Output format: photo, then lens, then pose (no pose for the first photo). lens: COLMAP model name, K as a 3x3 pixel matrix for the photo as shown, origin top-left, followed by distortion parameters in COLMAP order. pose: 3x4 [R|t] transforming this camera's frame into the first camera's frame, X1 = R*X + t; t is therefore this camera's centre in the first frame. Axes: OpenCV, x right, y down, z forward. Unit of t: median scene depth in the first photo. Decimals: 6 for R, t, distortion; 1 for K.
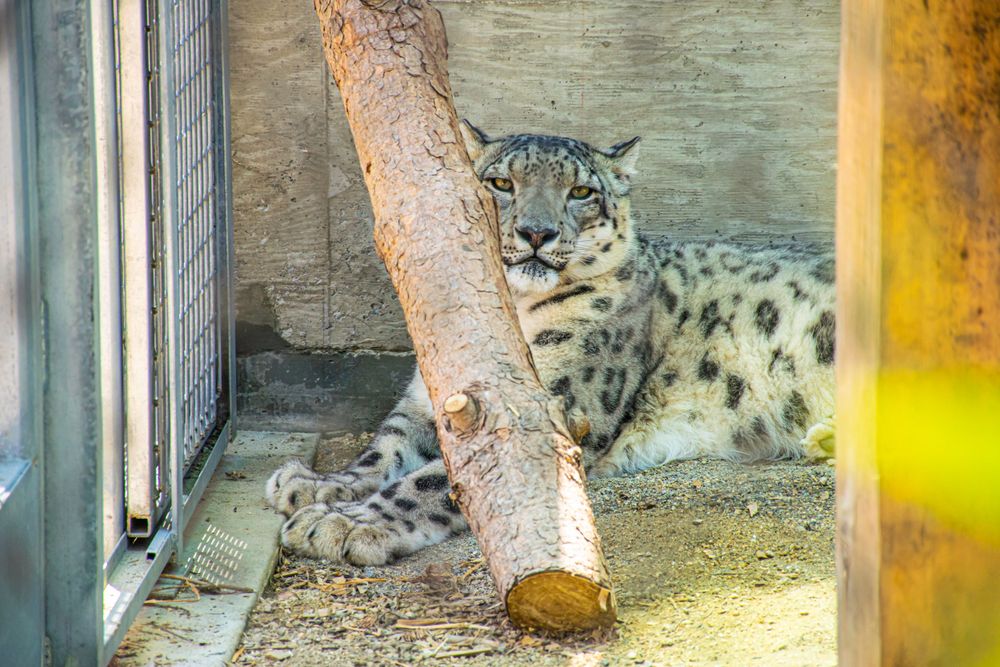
lens RADIAL K [[6005.4, 0, 500.2], [0, 6005.4, 334.2], [0, 0, 1]] dist [-0.003474, 0.000000]
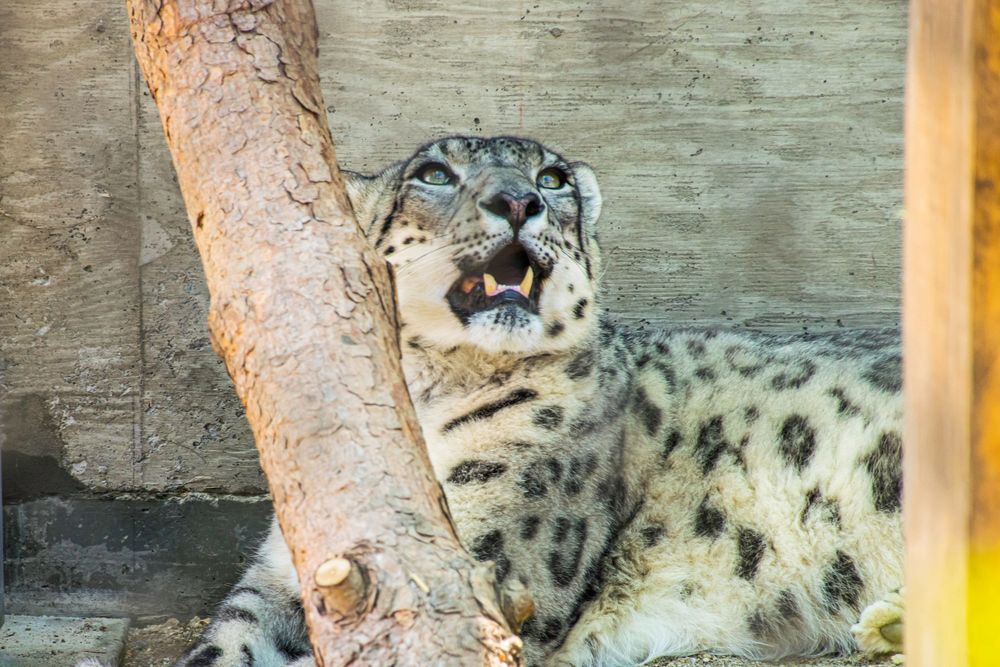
lens RADIAL K [[6005.4, 0, 501.1], [0, 6005.4, 333.4], [0, 0, 1]] dist [-0.003474, 0.000000]
pose [[0.999850, -0.004251, 0.016780, 0.000227], [0.004502, 0.999878, -0.014962, -0.004995], [-0.016714, 0.015036, 0.999747, 0.333110]]
